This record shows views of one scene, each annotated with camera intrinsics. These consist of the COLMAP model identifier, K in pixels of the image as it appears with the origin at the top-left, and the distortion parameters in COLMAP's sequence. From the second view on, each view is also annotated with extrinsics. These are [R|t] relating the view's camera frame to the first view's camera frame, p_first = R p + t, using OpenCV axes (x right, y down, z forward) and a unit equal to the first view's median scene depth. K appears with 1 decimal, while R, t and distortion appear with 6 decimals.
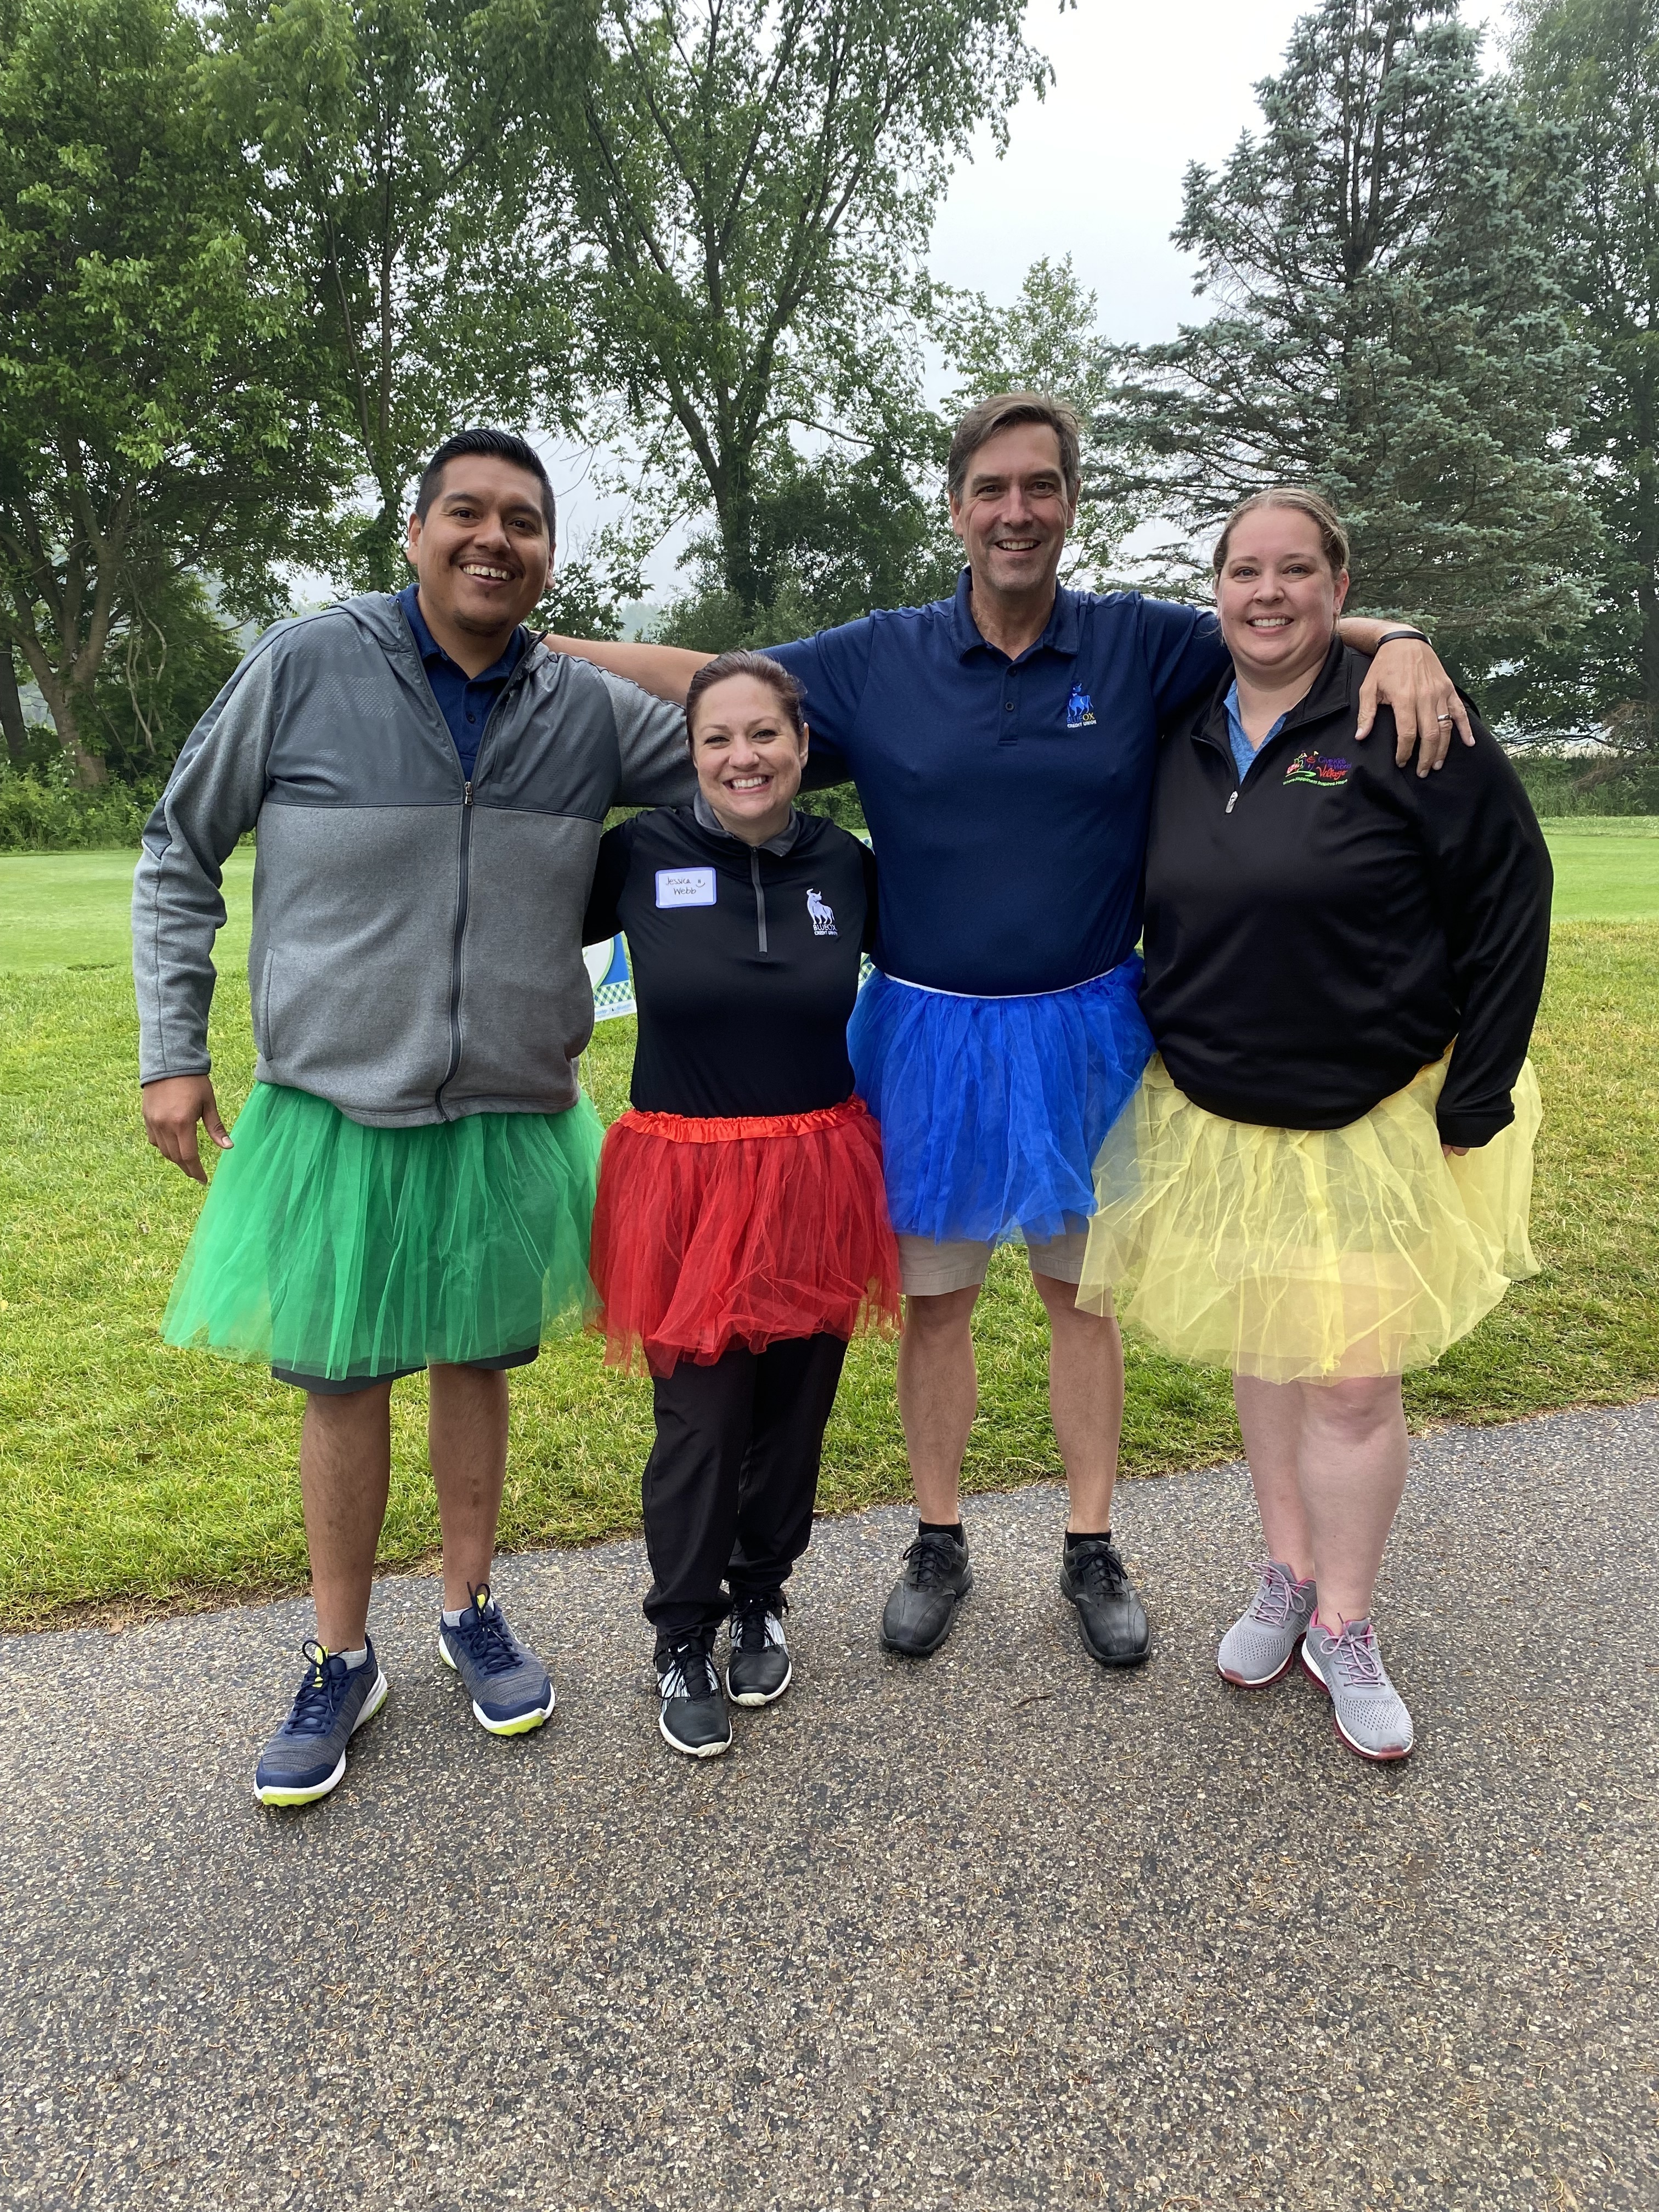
lens RADIAL K [[1685.4, 0, 847.2], [0, 1685.4, 1122.0], [0, 0, 1]] dist [0.011201, -0.011635]
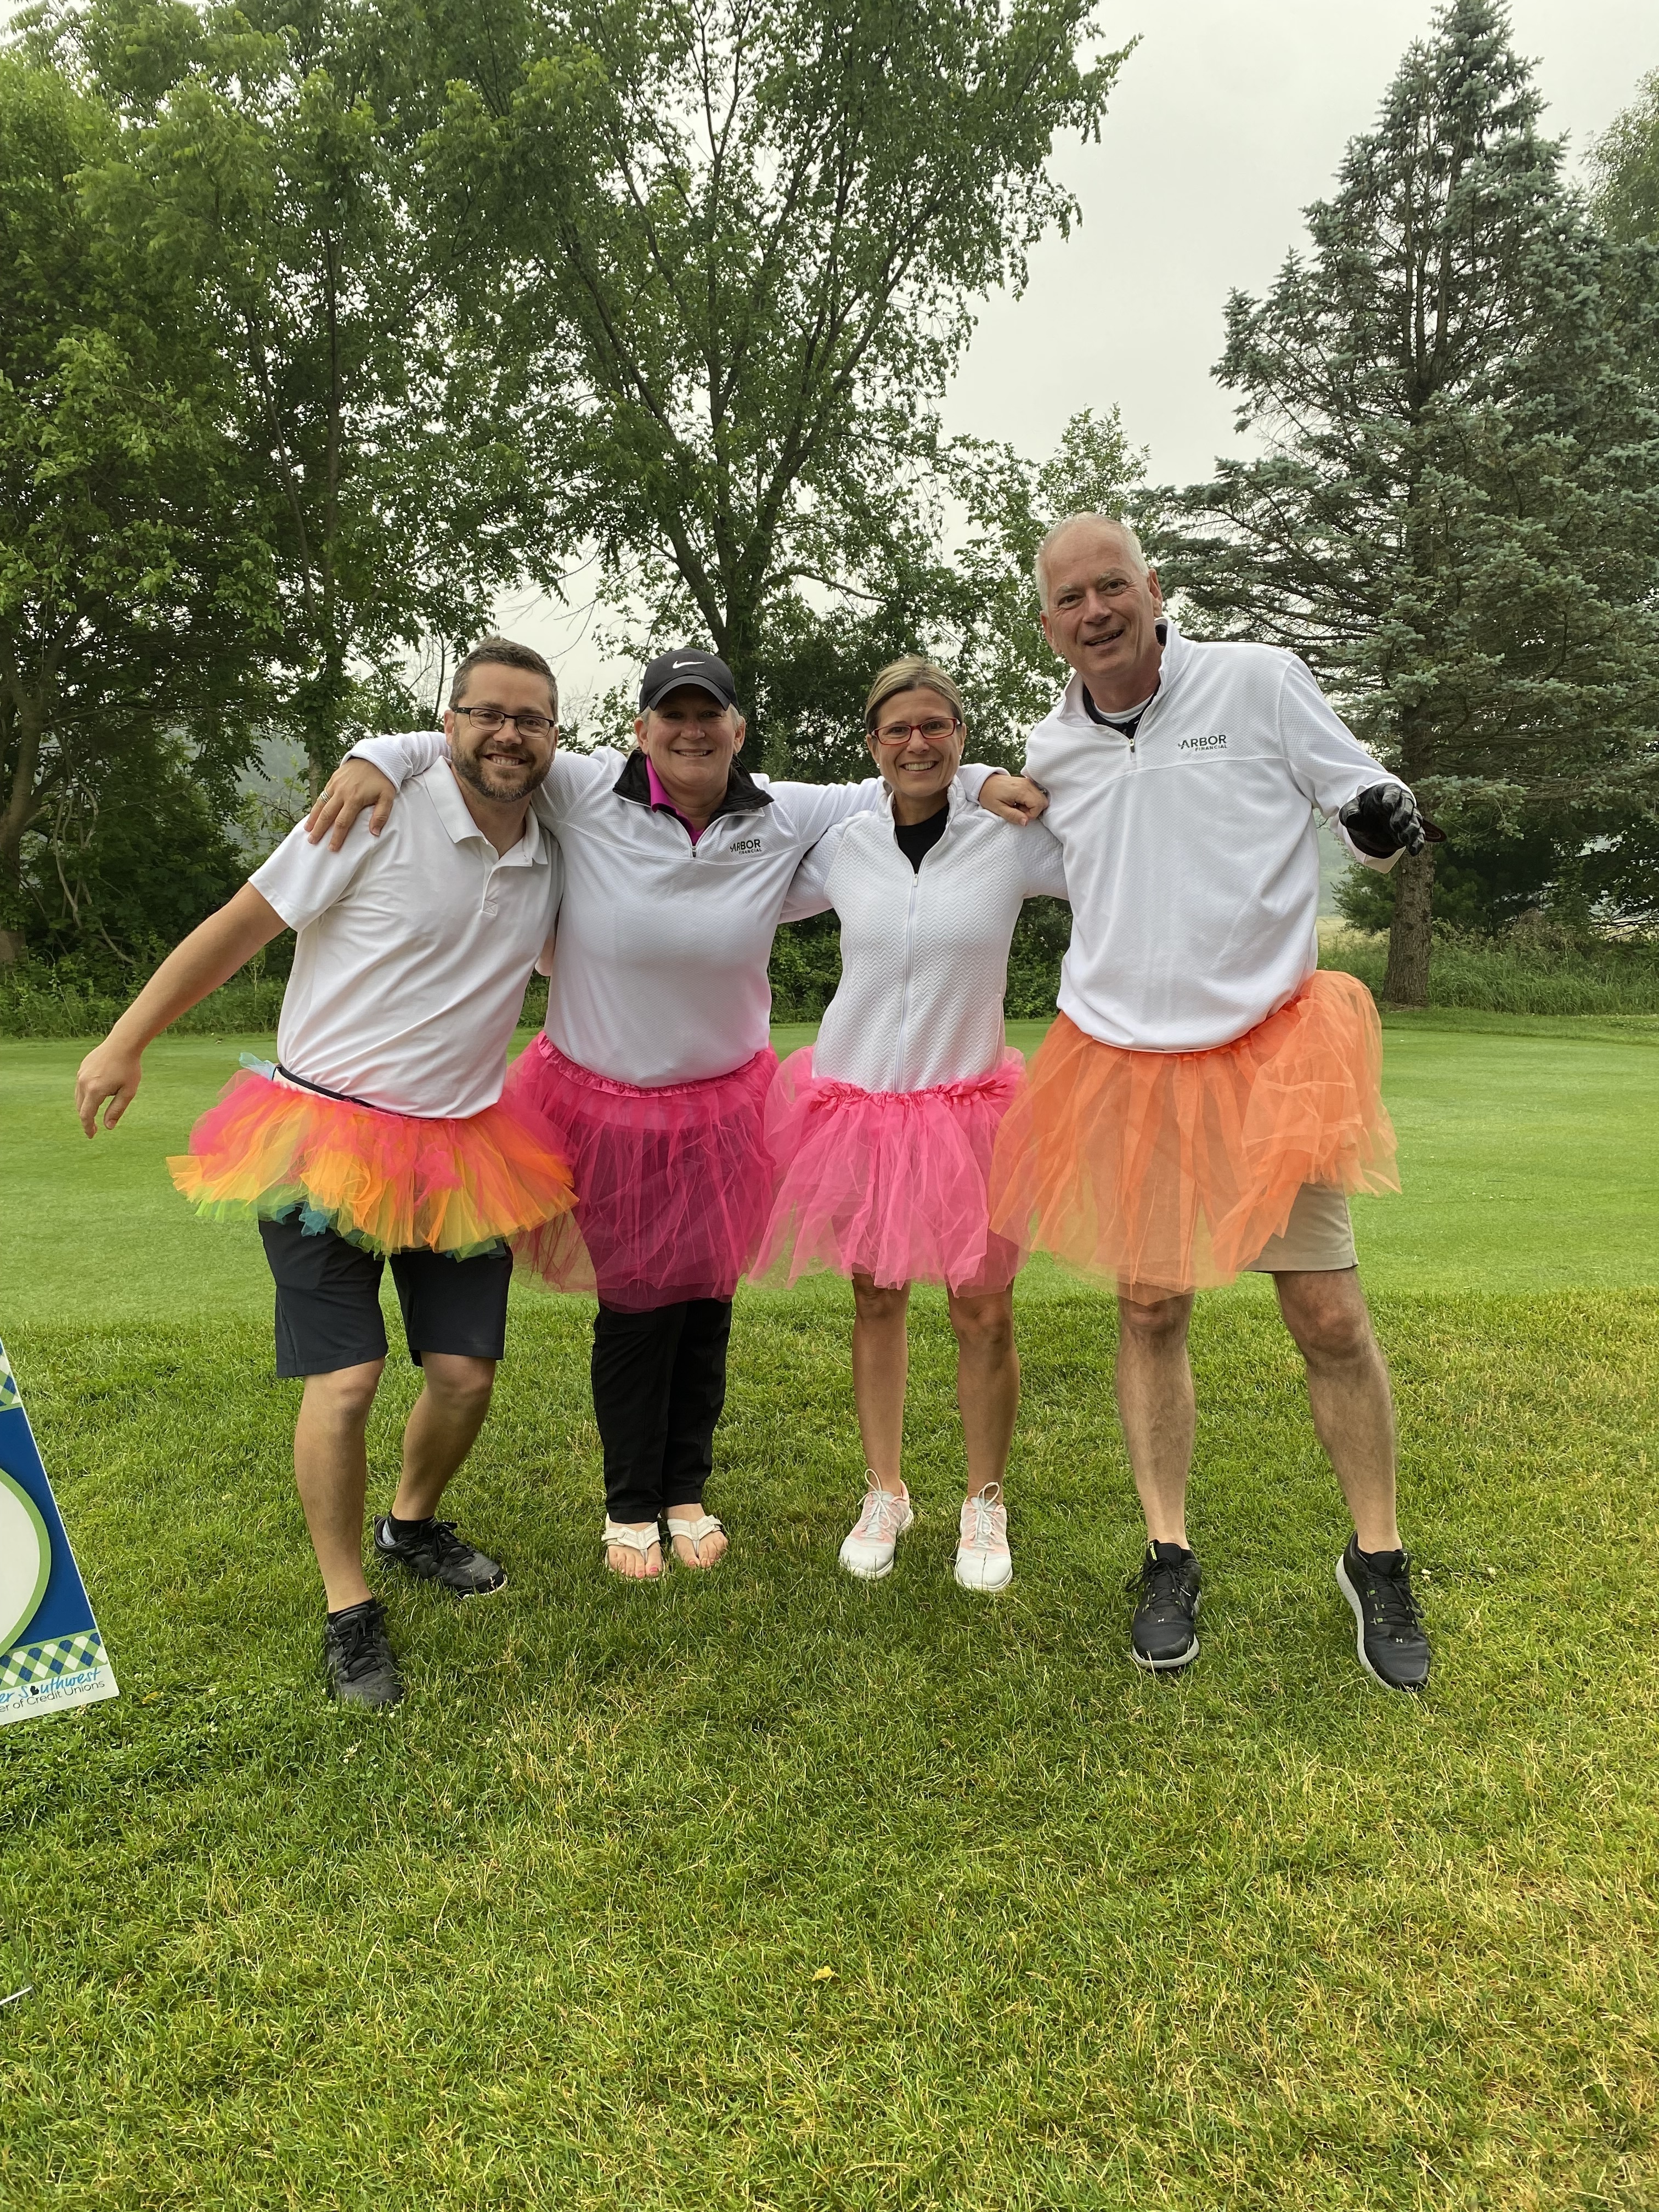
lens RADIAL K [[1685.4, 0, 817.4], [0, 1685.4, 1110.0], [0, 0, 1]] dist [0.011201, -0.011635]
pose [[0.997929, 0.015730, -0.062377, 0.044257], [-0.021927, 0.994751, -0.099943, -0.039595], [0.060478, 0.101104, 0.993036, 0.133850]]
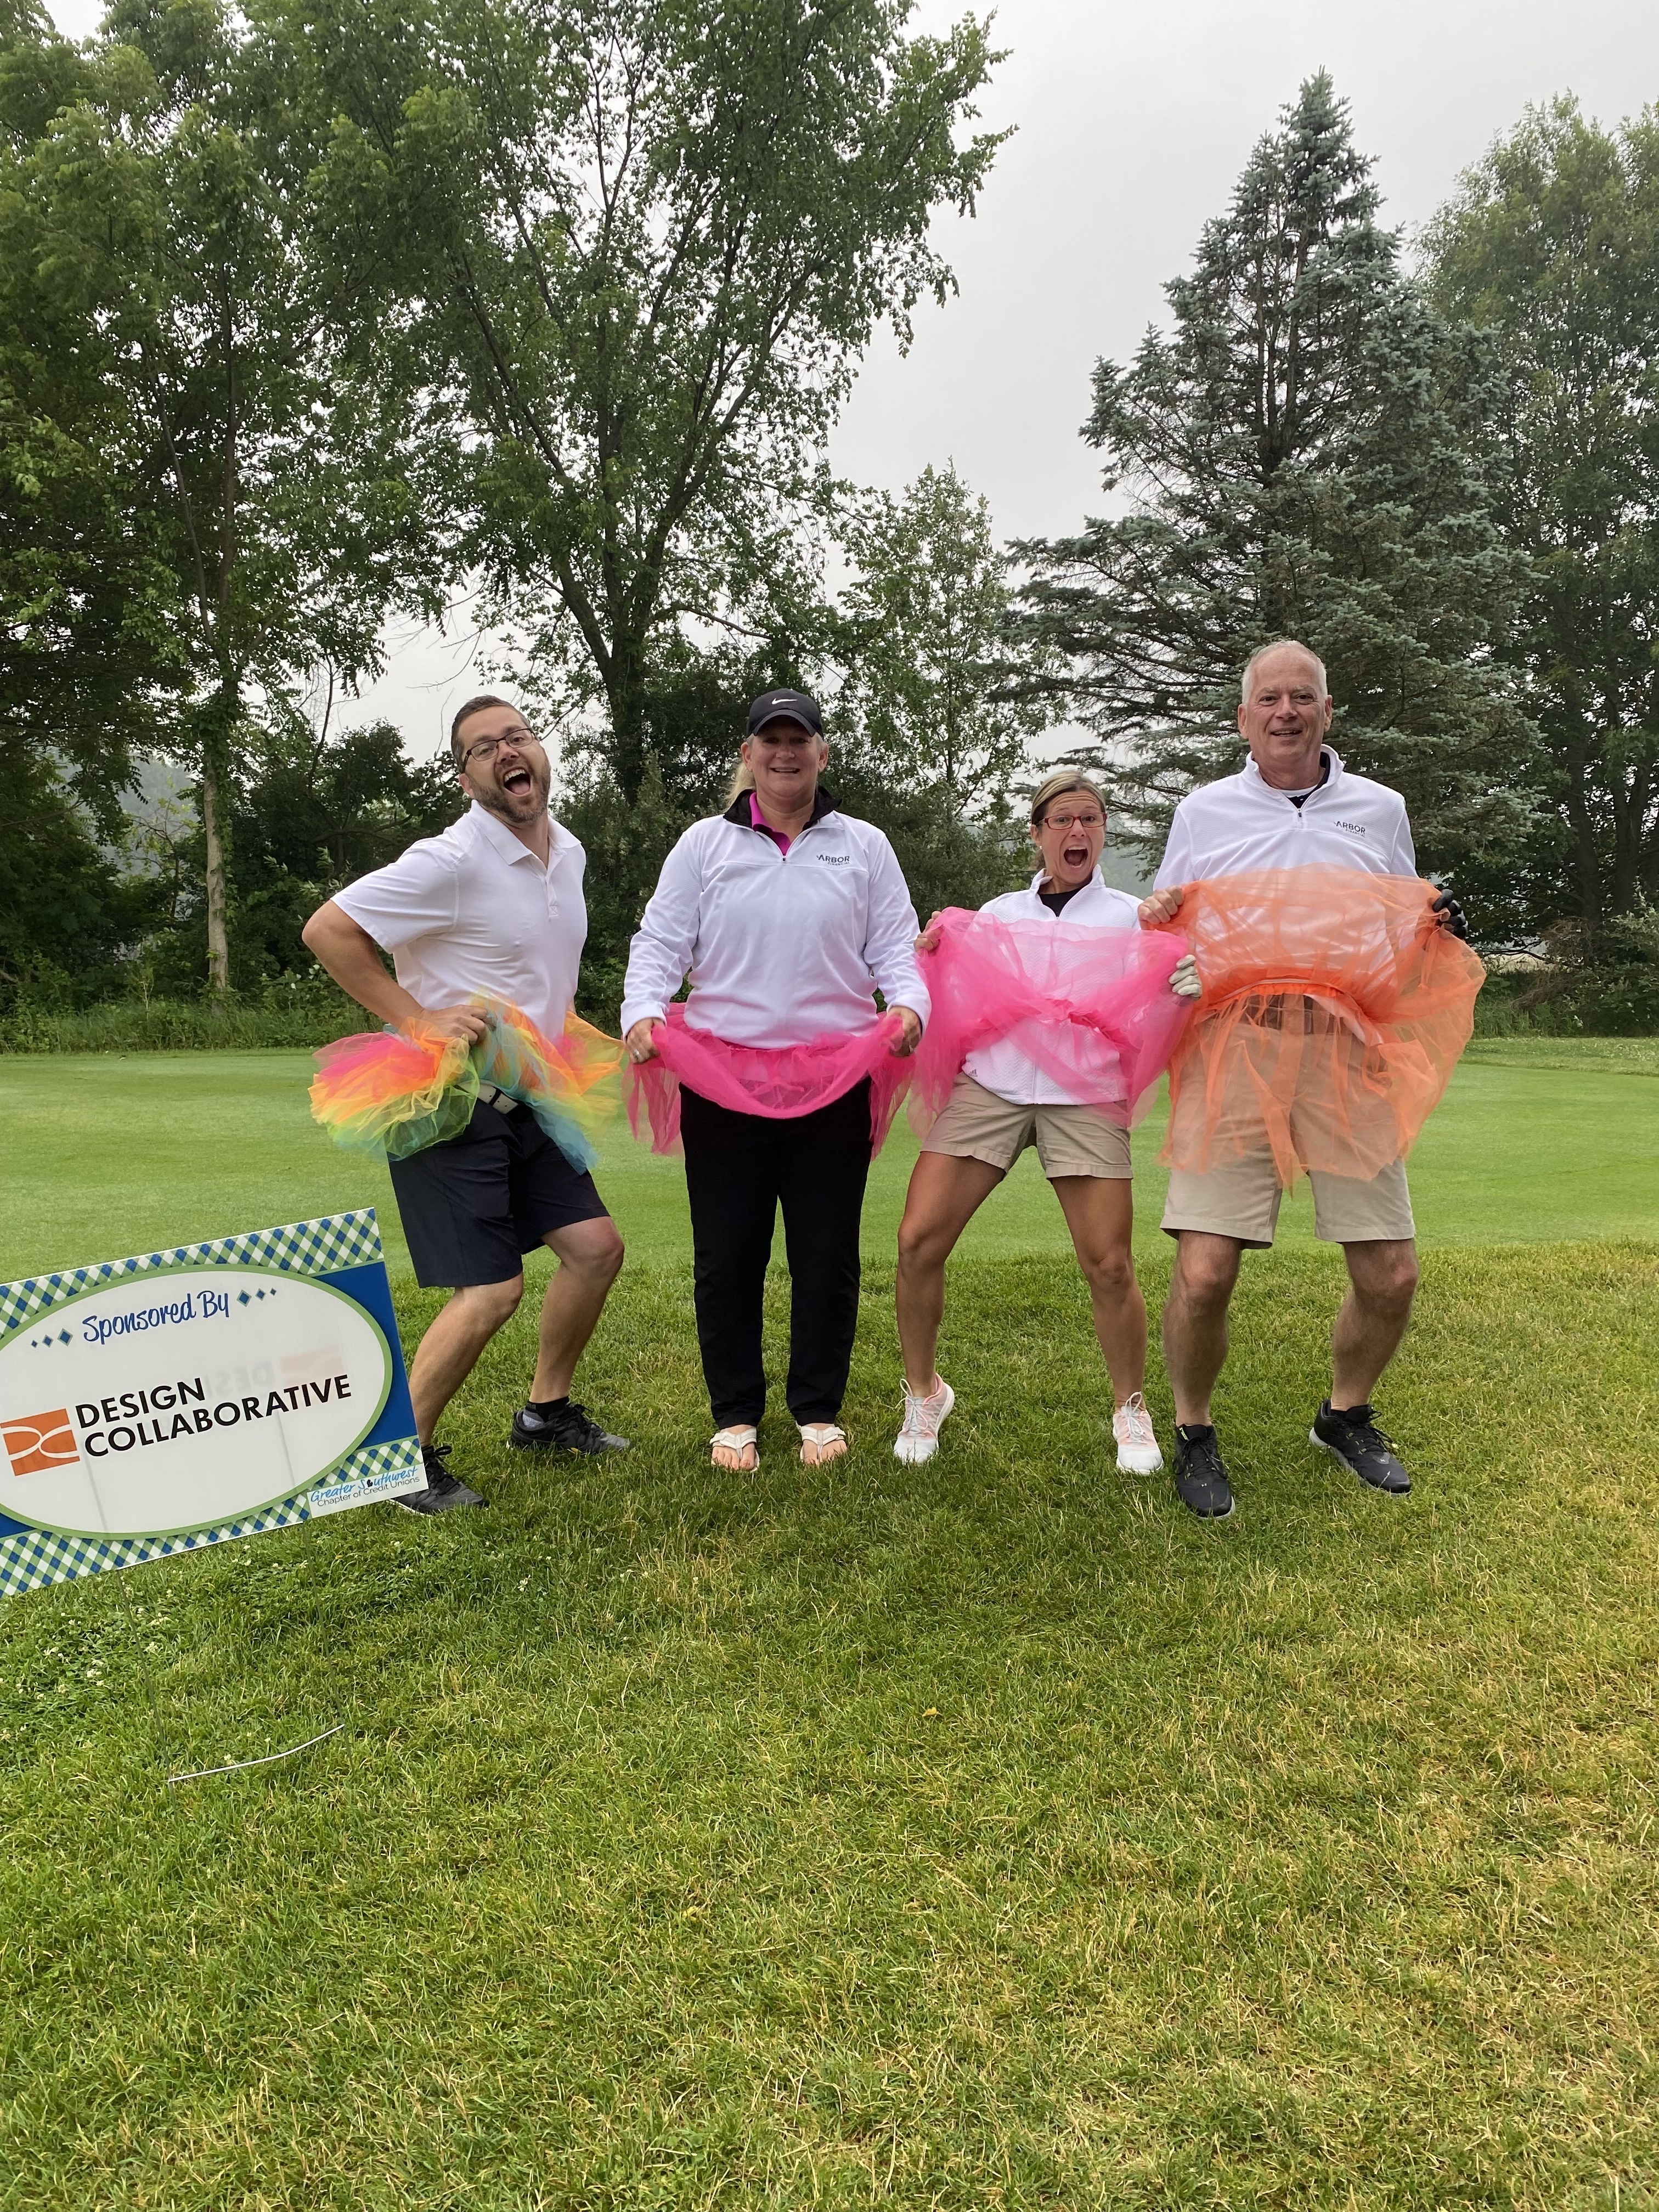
lens RADIAL K [[1685.4, 0, 837.6], [0, 1685.4, 1103.5], [0, 0, 1]] dist [0.011201, -0.011635]
pose [[0.999405, 0.013024, 0.031940, 0.029672], [-0.009006, 0.992380, -0.122883, -0.031108], [-0.033297, 0.122523, 0.991907, 0.106732]]
